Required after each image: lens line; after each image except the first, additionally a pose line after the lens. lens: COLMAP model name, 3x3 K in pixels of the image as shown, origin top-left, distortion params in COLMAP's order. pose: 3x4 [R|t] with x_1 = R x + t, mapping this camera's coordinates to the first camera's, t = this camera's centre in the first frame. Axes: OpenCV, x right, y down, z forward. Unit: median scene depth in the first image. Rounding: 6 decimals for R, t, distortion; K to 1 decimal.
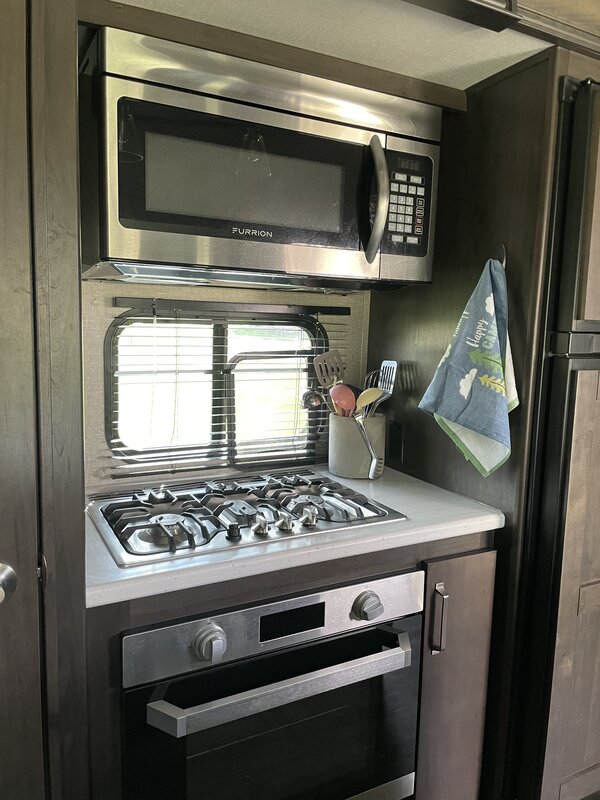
lens RADIAL K [[608.1, 0, 300.0], [0, 608.1, 400.0], [0, 0, 1]] dist [0.067224, -0.103083]
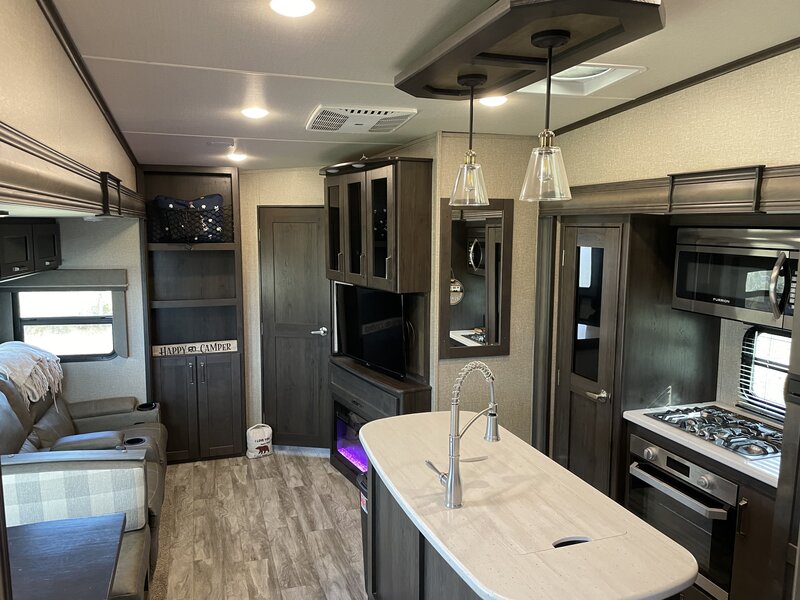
lens RADIAL K [[608.1, 0, 401.3], [0, 608.1, 295.8], [0, 0, 1]] dist [0.067224, -0.103083]
pose [[-0.163317, 0.092586, -0.982220, 2.378592], [-0.145158, 0.982496, 0.116748, -0.395679], [0.975837, 0.161644, -0.147018, 0.205857]]
